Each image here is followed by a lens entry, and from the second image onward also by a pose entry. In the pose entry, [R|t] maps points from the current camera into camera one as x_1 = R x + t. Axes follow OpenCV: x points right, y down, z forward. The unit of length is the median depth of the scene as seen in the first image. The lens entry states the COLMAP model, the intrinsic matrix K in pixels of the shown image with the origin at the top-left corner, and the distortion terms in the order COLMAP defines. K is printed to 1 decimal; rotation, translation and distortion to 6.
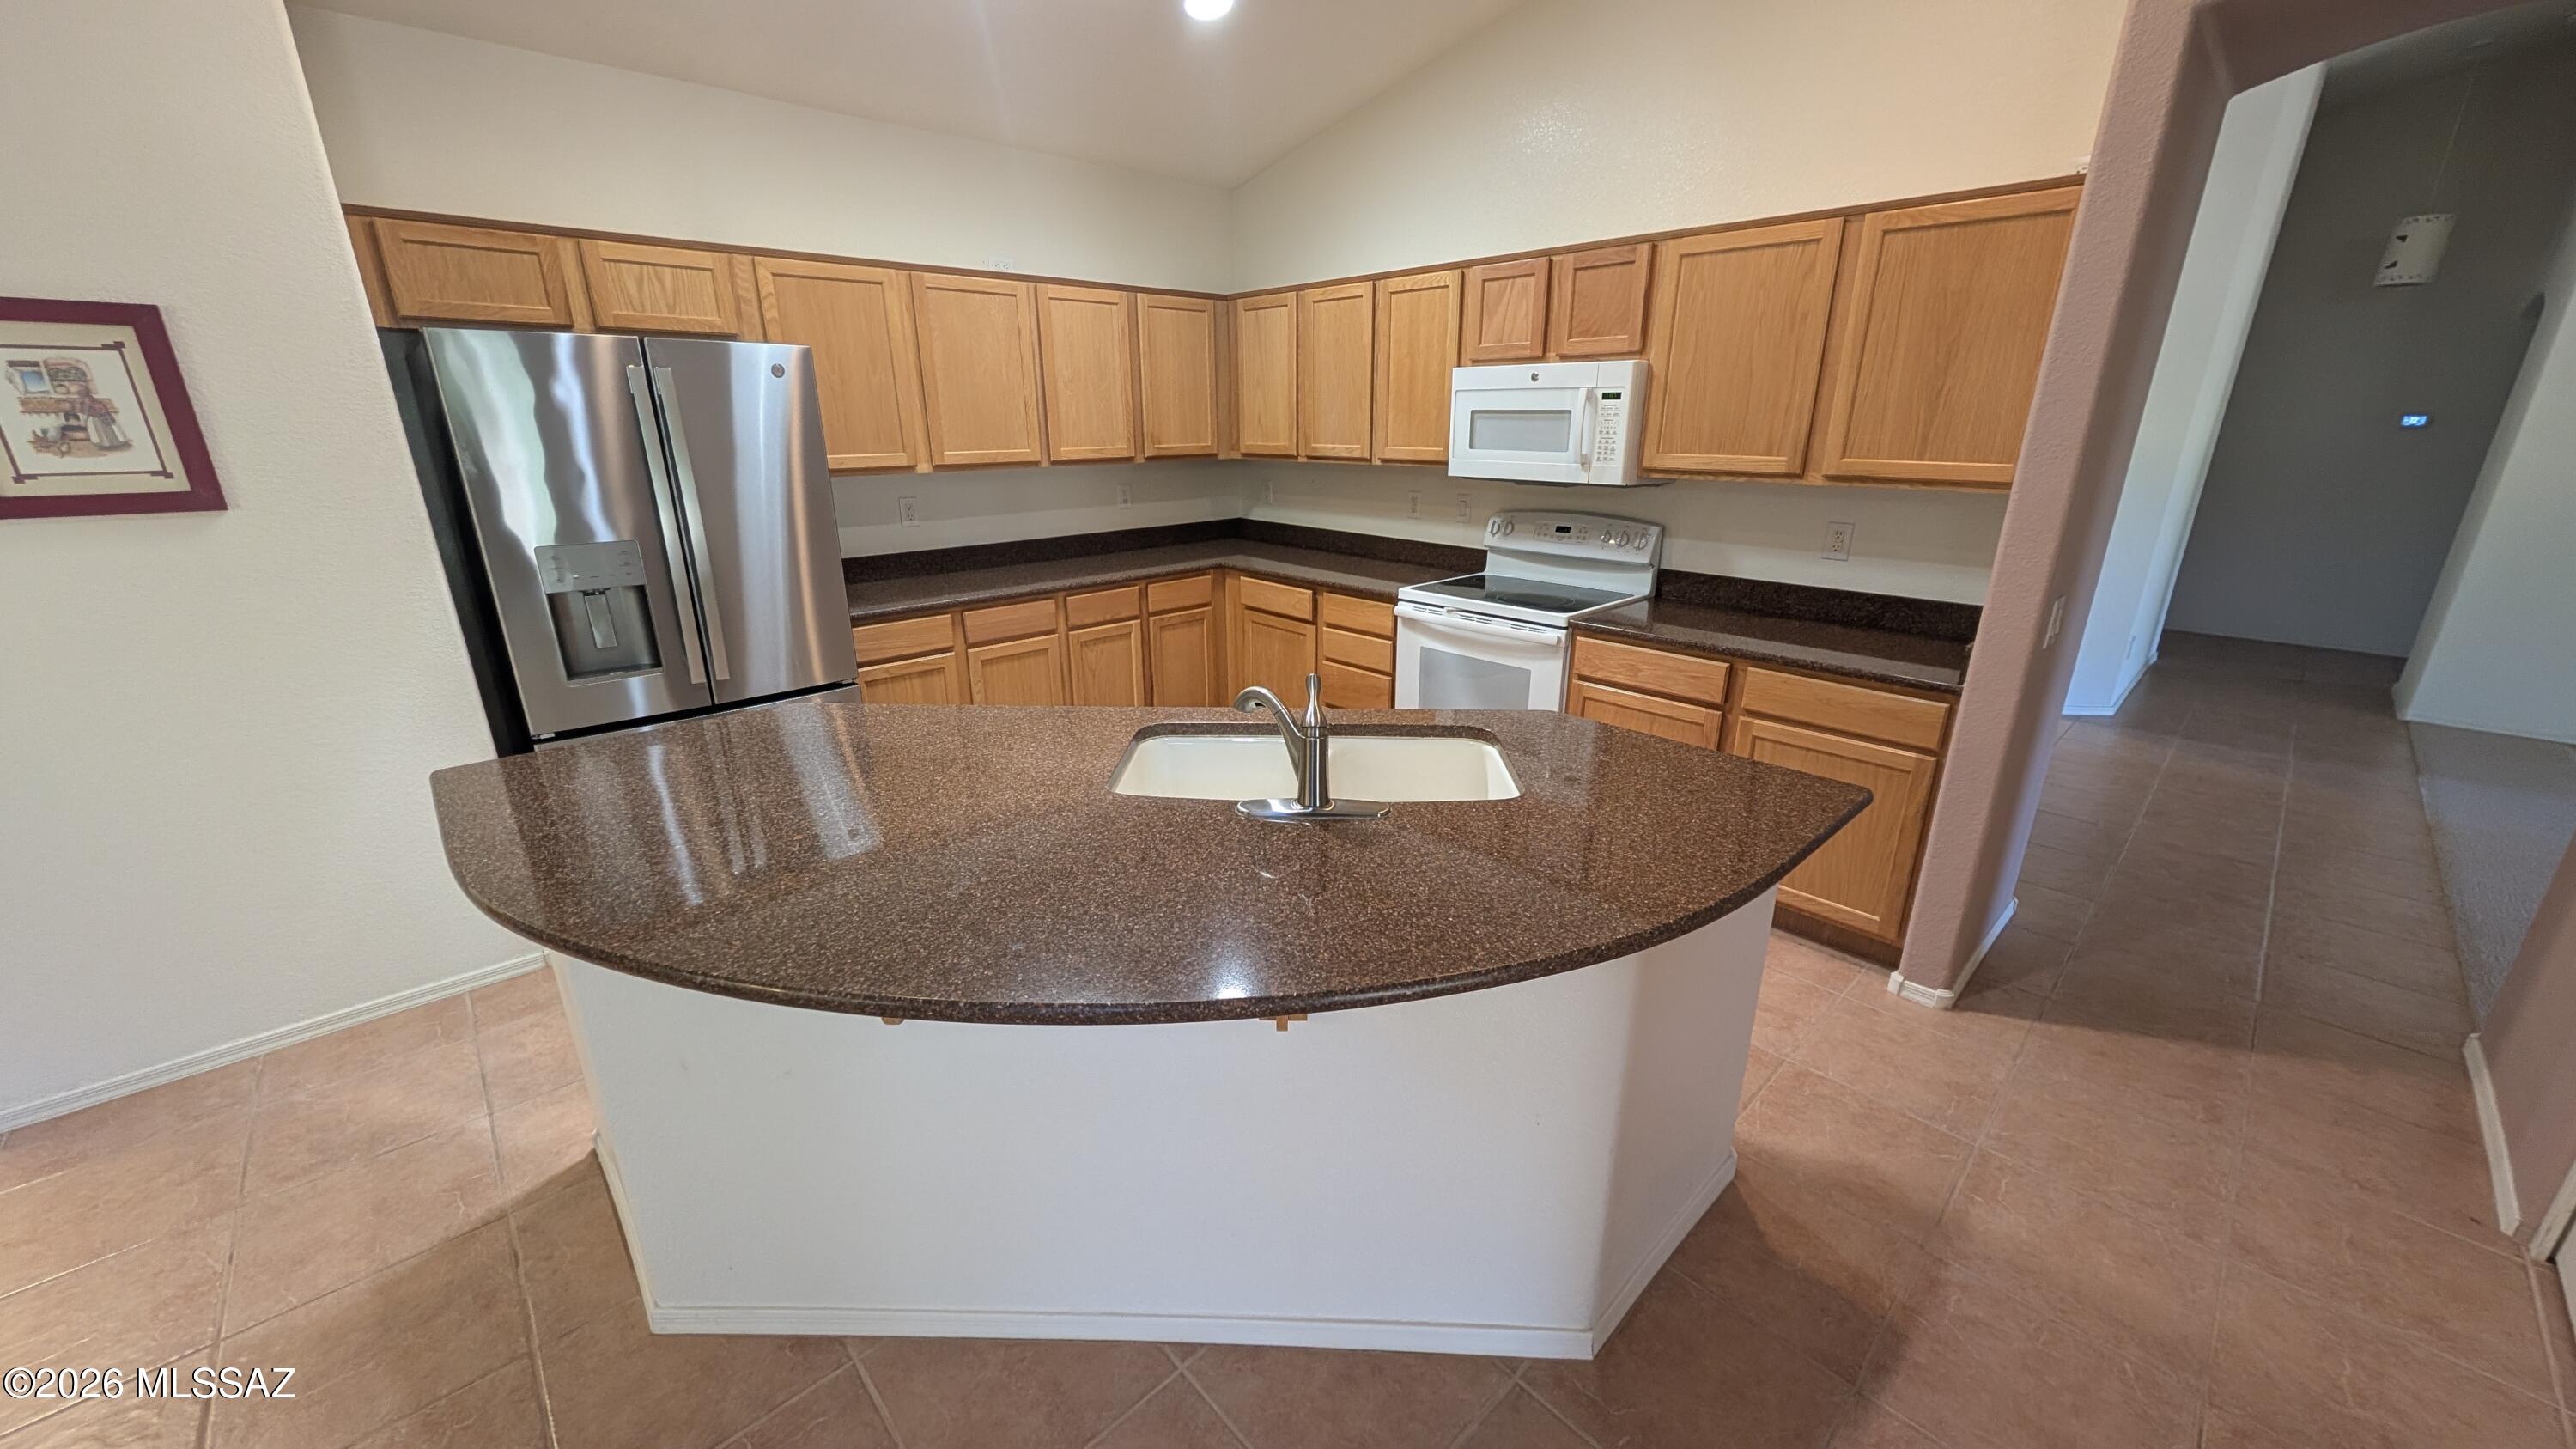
lens RADIAL K [[937.3, 0, 1288.7], [0, 937.3, 726.4], [0, 0, 1]] dist [0.002735, -0.000468]
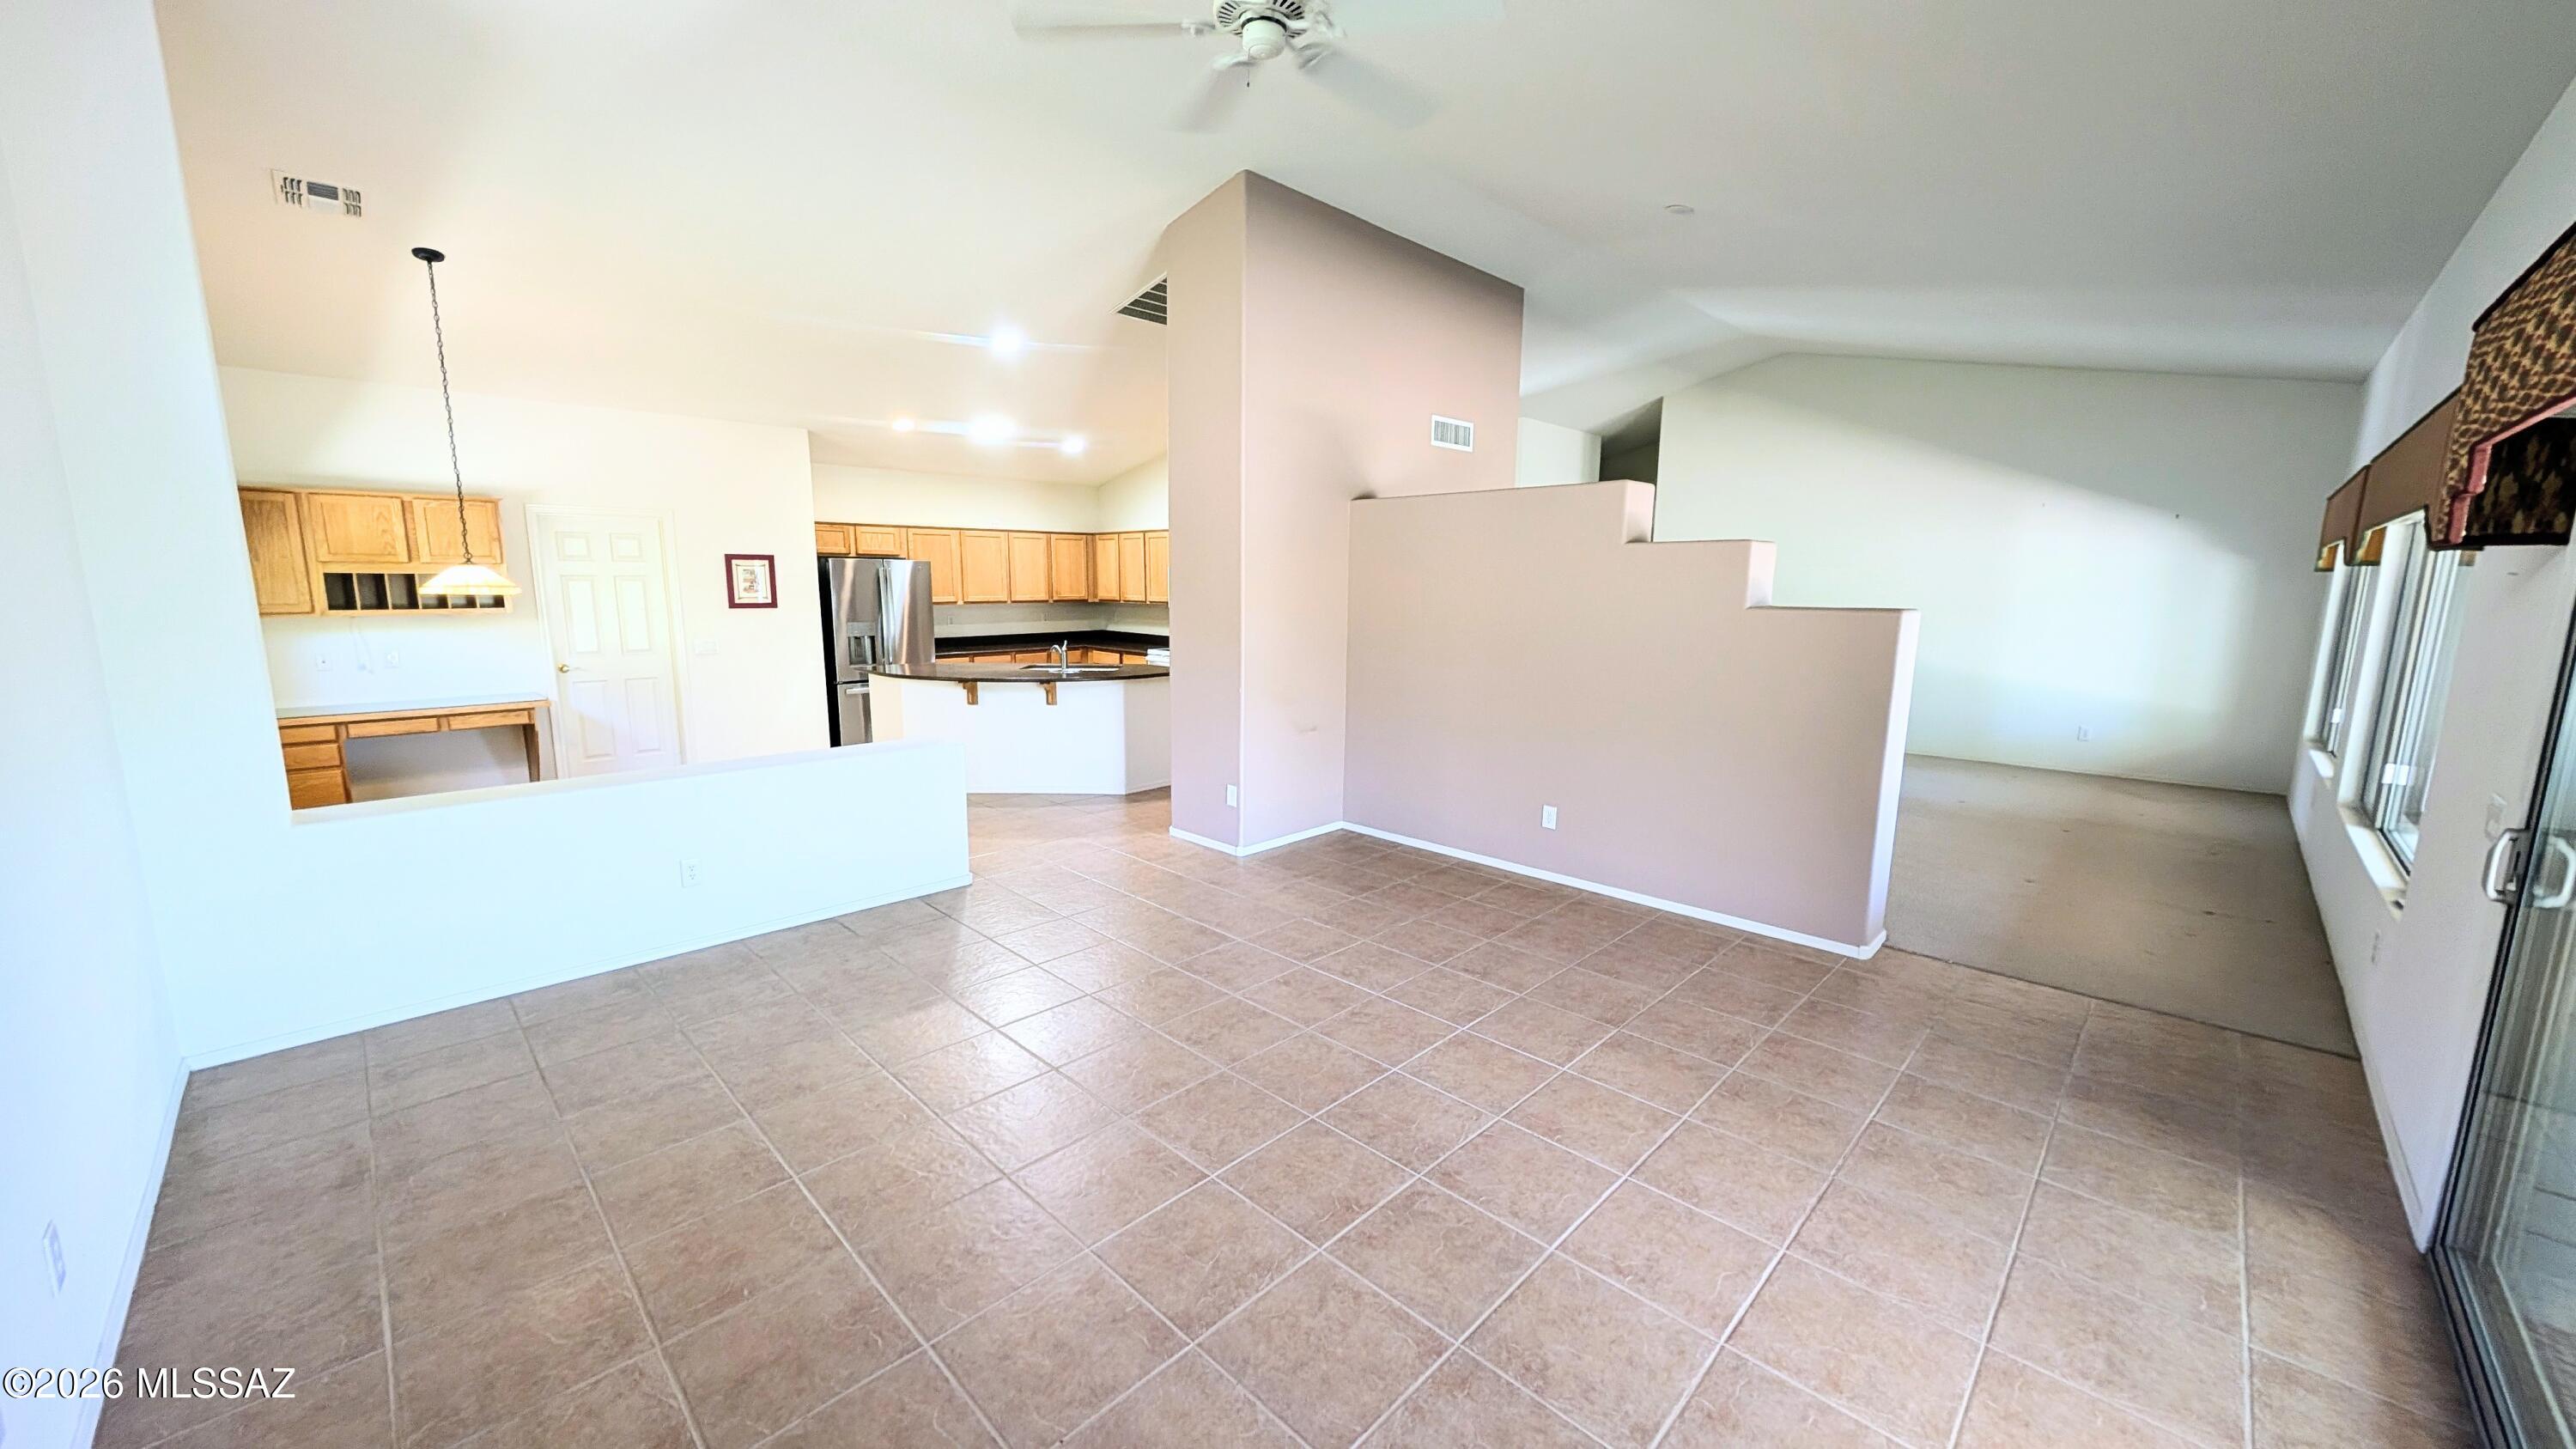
lens RADIAL K [[937.3, 0, 1292.5], [0, 937.3, 721.0], [0, 0, 1]] dist [0.002735, -0.000468]
pose [[0.999161, 0.002034, 0.040906, 0.415870], [0.004880, 0.985737, -0.168221, 0.483513], [-0.040665, 0.168280, 0.984900, -1.519436]]
